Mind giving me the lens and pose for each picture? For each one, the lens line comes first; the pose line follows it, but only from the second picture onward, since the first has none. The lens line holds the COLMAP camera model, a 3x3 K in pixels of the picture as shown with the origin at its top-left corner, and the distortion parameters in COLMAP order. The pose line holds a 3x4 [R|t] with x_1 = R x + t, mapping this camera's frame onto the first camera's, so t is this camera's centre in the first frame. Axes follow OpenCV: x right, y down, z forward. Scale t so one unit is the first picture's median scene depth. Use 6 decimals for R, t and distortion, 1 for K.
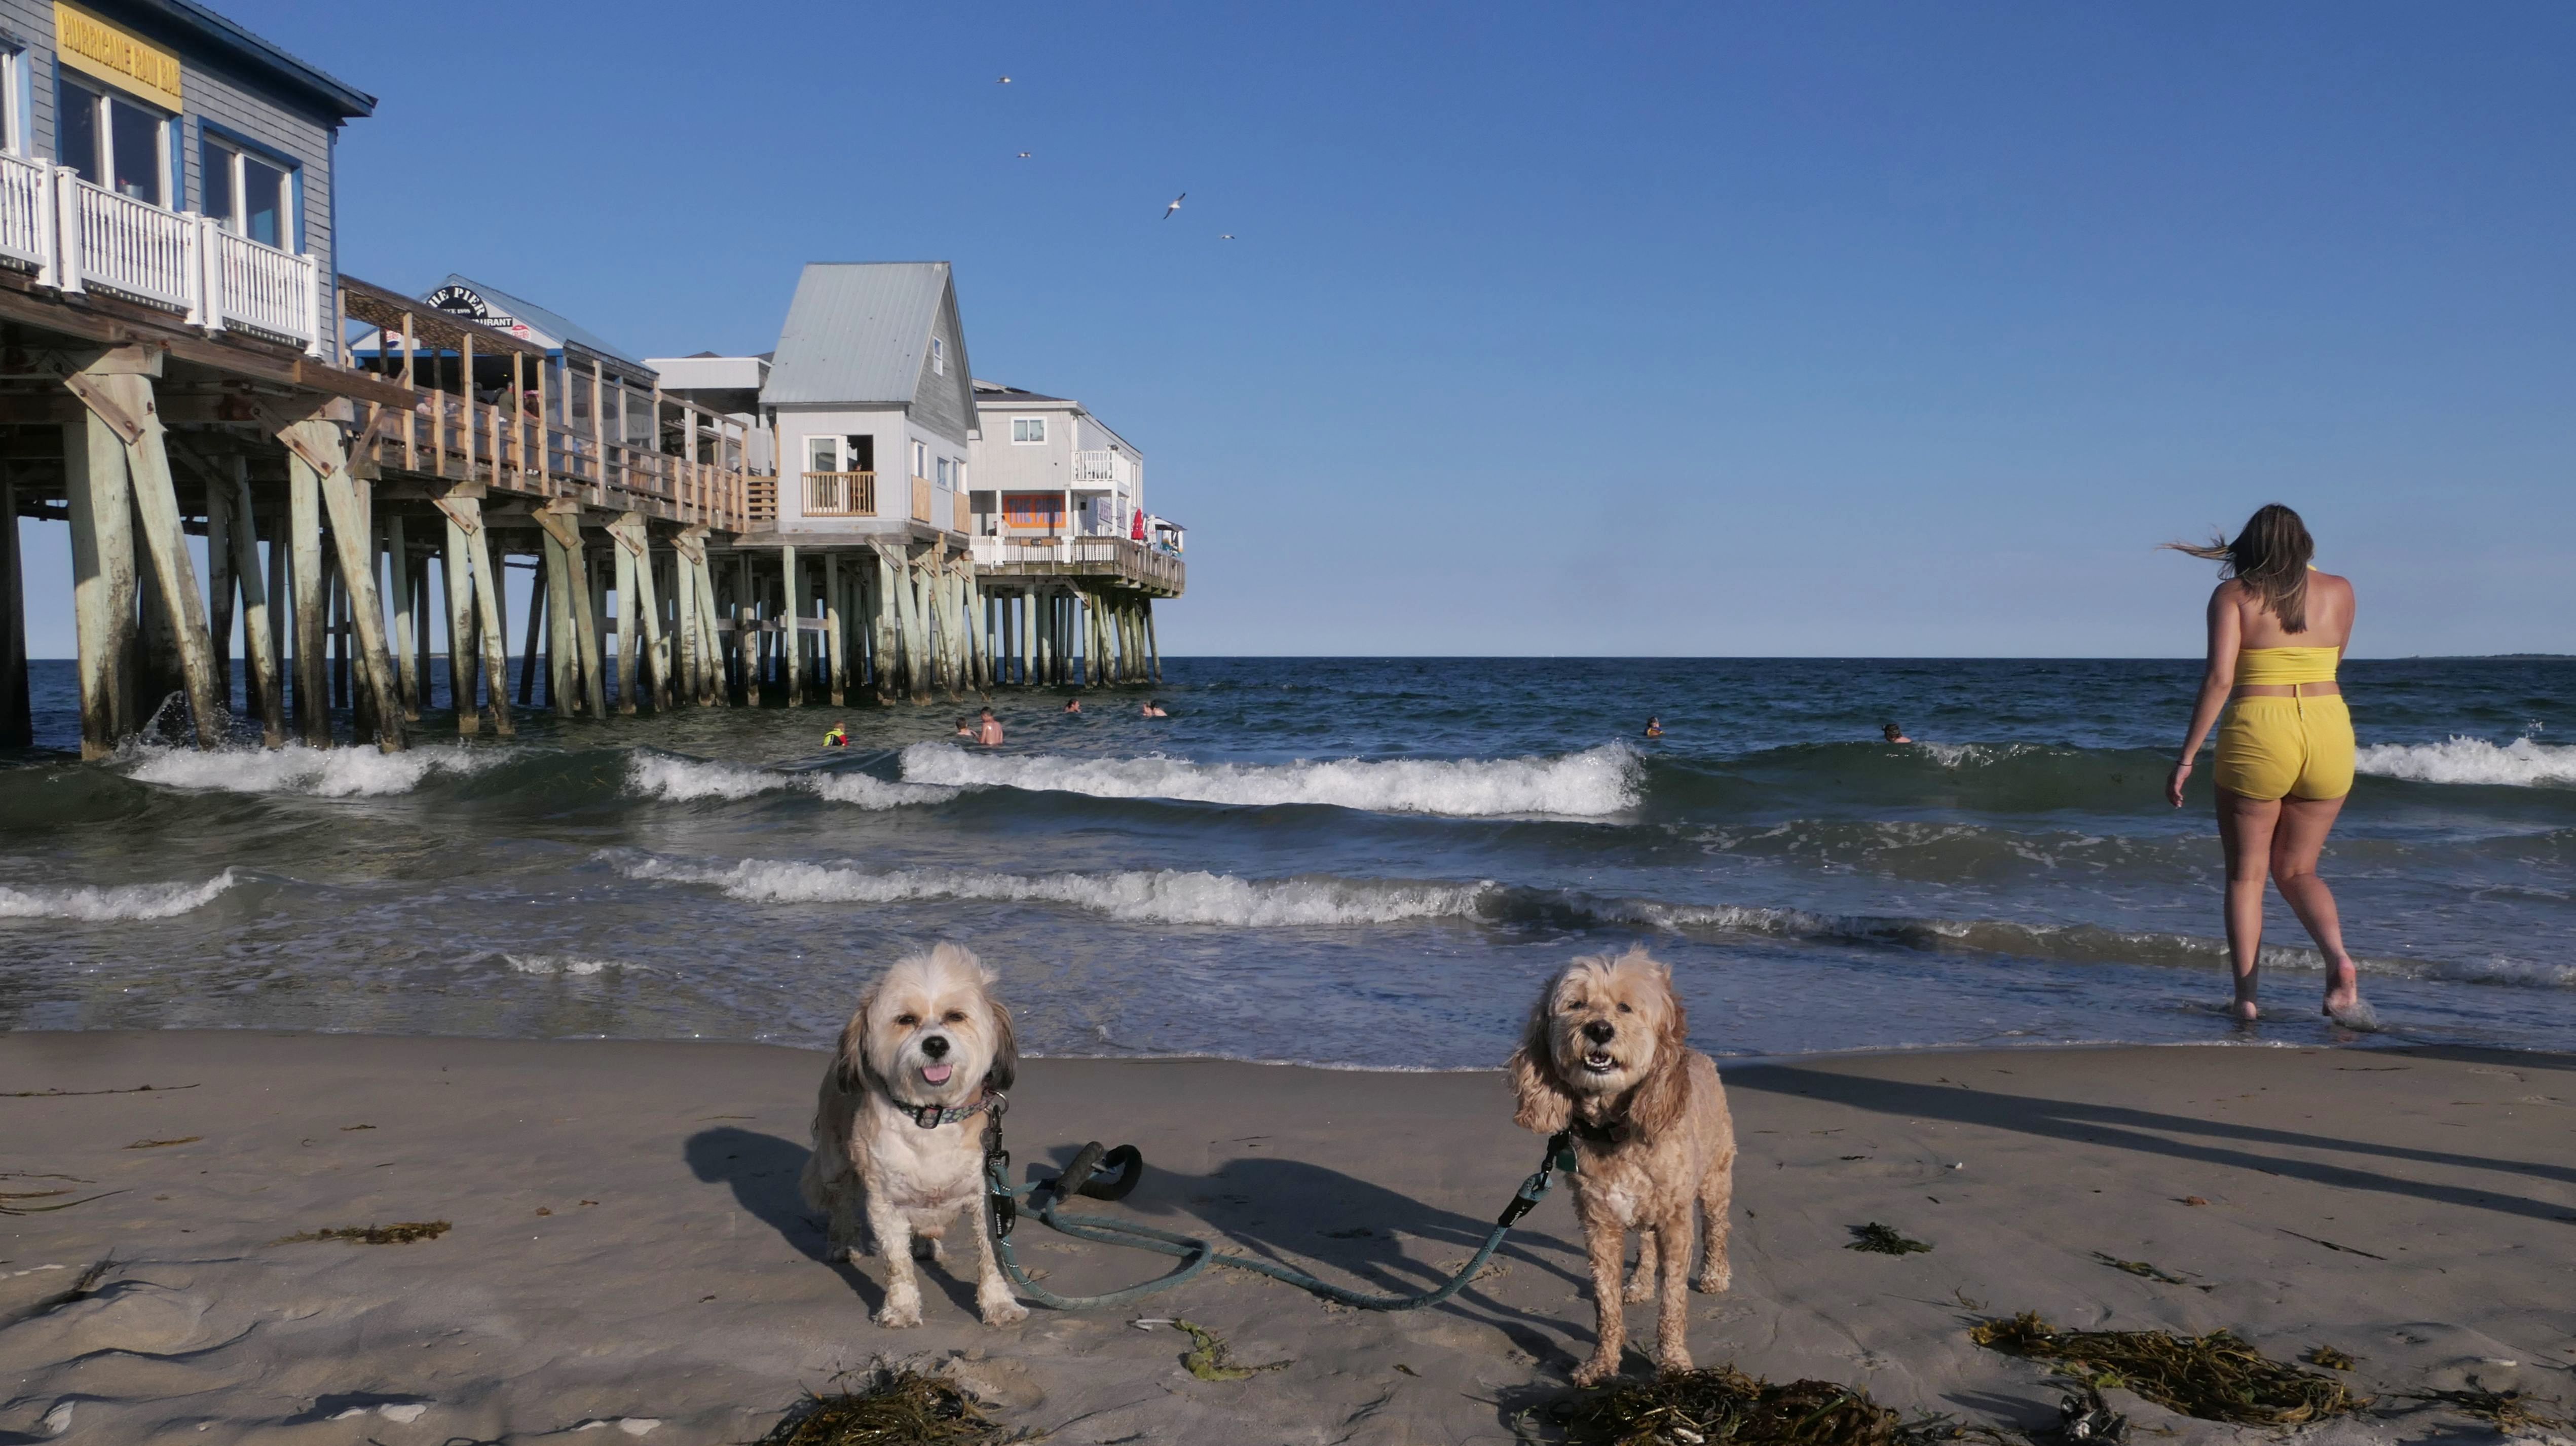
lens RADIAL K [[1946.6, 0, 1290.6], [0, 1946.6, 821.1], [0, 0, 1]] dist [-0.001229, 0.001394]
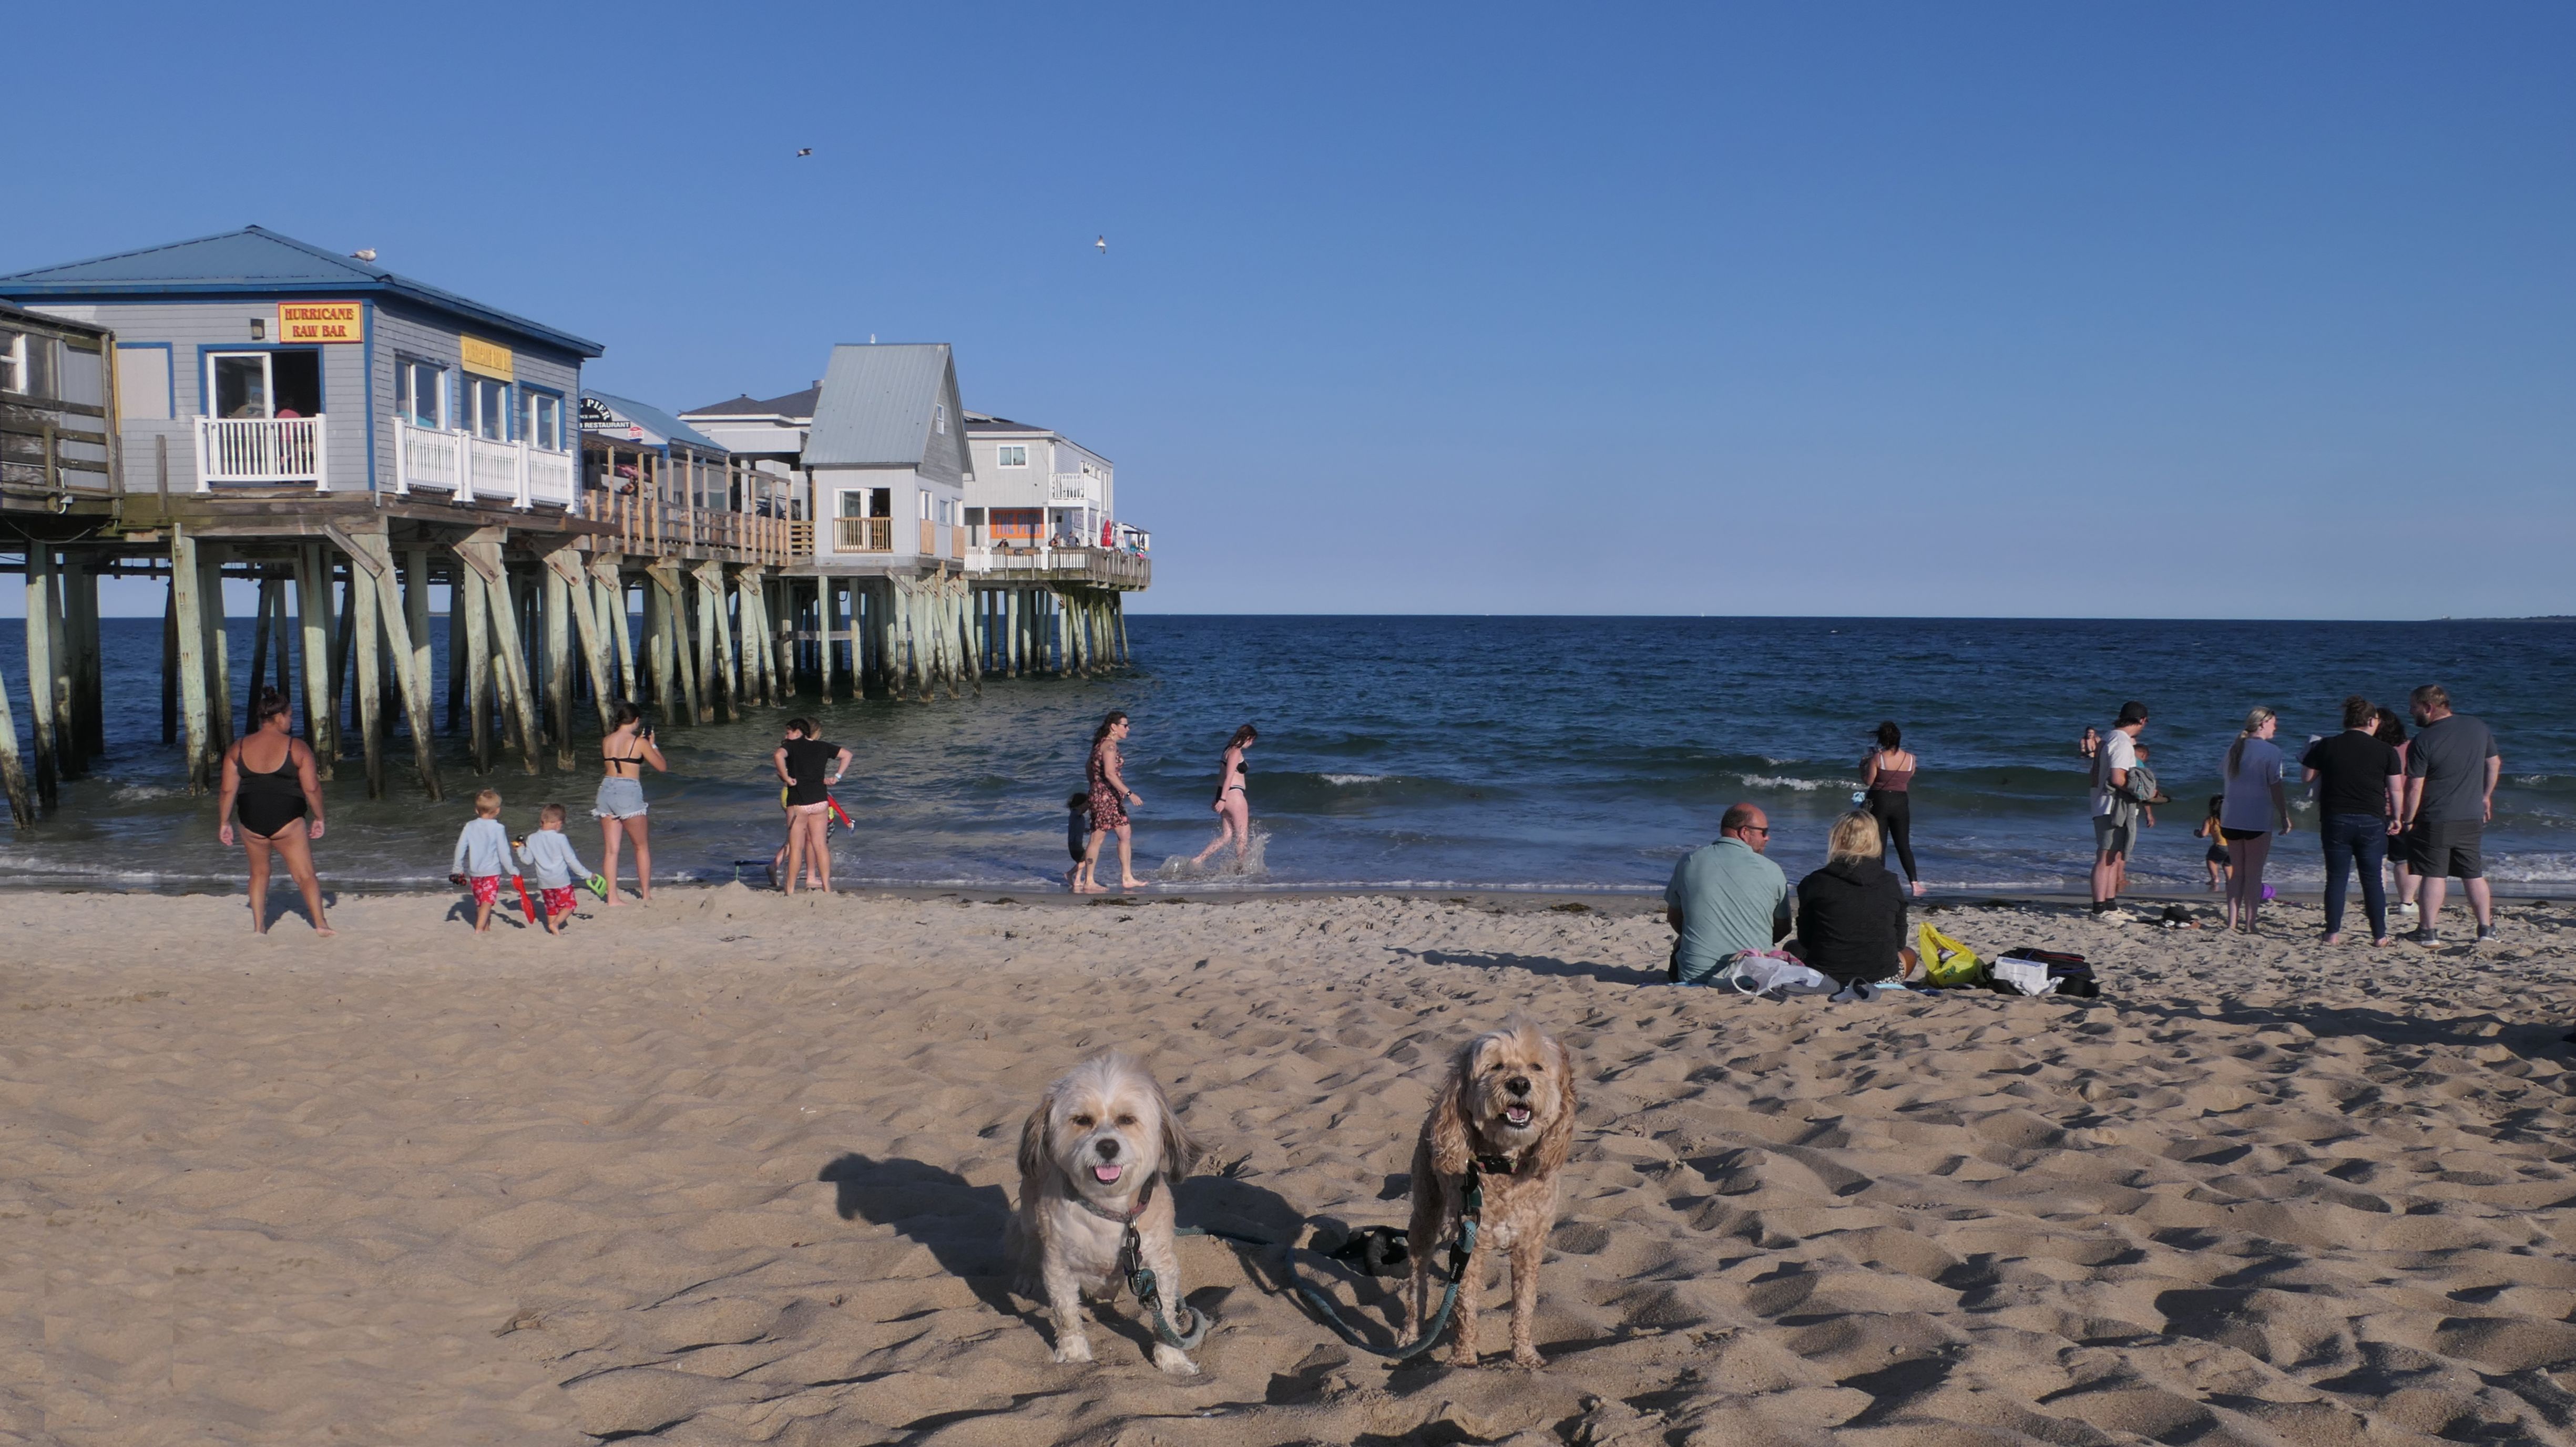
lens RADIAL K [[1946.3, 0, 1290.6], [0, 1946.3, 821.6], [0, 0, 1]] dist [-0.001229, 0.001394]
pose [[0.999940, 0.004486, 0.010028, 0.039773], [-0.004676, 0.999809, 0.018991, -0.009147], [-0.009940, -0.019036, 0.999769, -0.320753]]
